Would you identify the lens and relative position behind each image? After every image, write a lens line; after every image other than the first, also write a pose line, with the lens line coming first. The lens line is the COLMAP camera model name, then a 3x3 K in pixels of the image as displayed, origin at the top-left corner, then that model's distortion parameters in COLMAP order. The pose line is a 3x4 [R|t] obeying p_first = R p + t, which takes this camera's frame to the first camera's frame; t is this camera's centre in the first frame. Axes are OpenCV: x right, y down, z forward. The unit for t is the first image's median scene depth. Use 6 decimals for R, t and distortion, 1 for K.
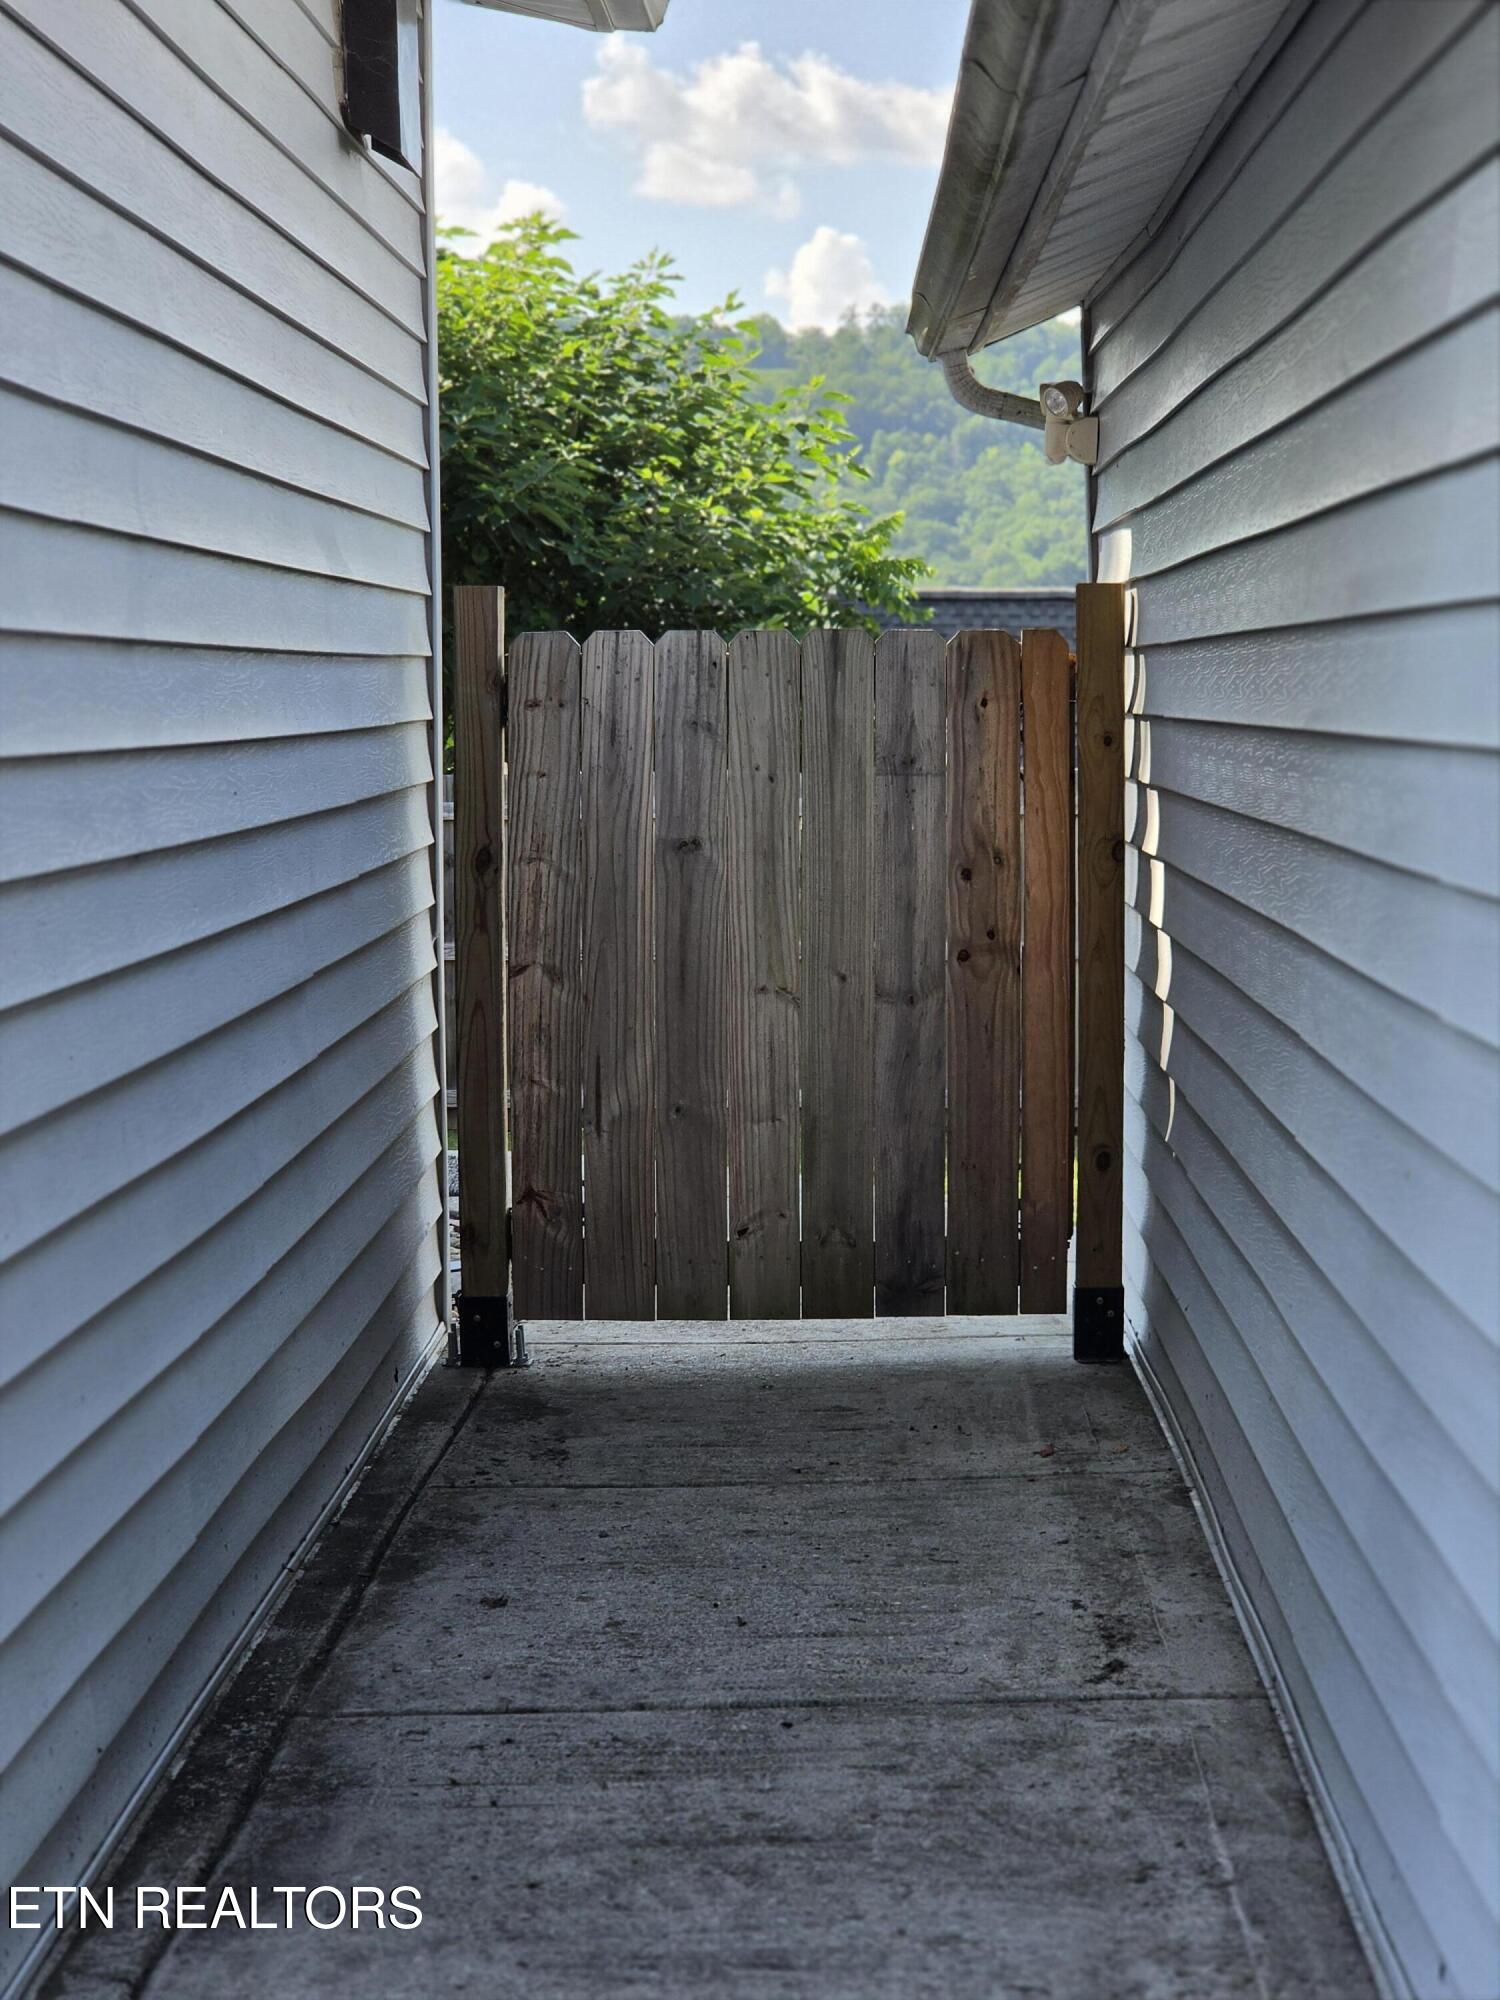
lens RADIAL K [[3939.2, 0, 750.0], [0, 3939.2, 1000.0], [0, 0, 1]] dist [0.100746, 0.216082]
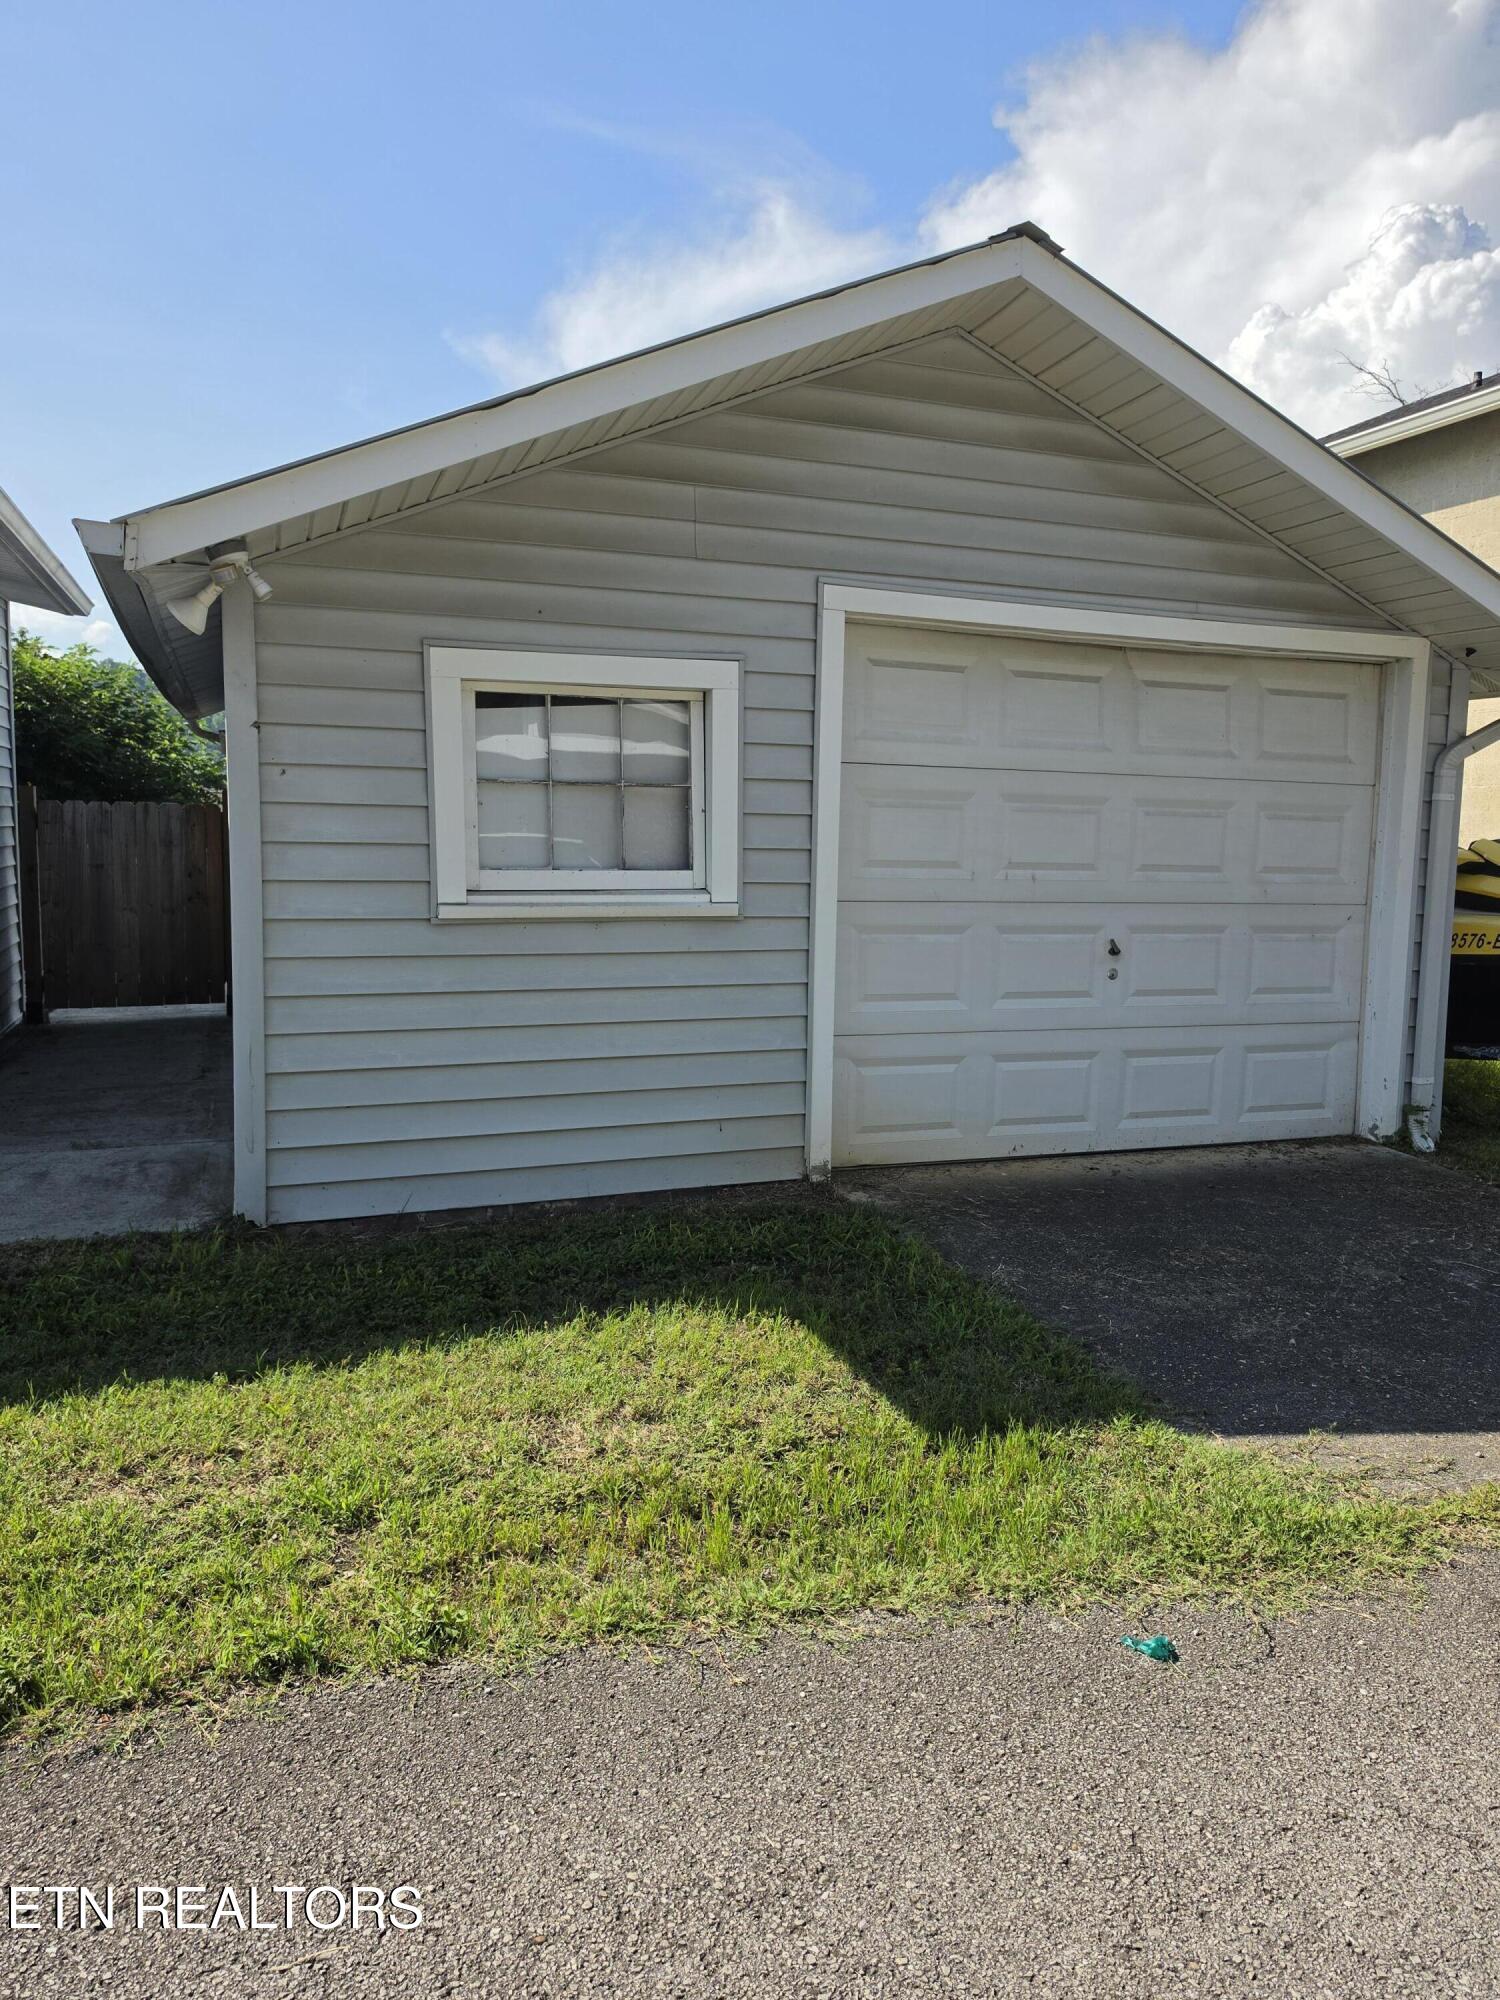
lens RADIAL K [[1385.0, 0, 763.0], [0, 1385.0, 990.9], [0, 0, 1]] dist [0.120555, -0.199451]
pose [[0.929325, -0.018123, 0.368818, 0.064107], [0.003833, 0.999215, 0.039440, 0.021513], [-0.369243, -0.035238, 0.928664, -0.317799]]
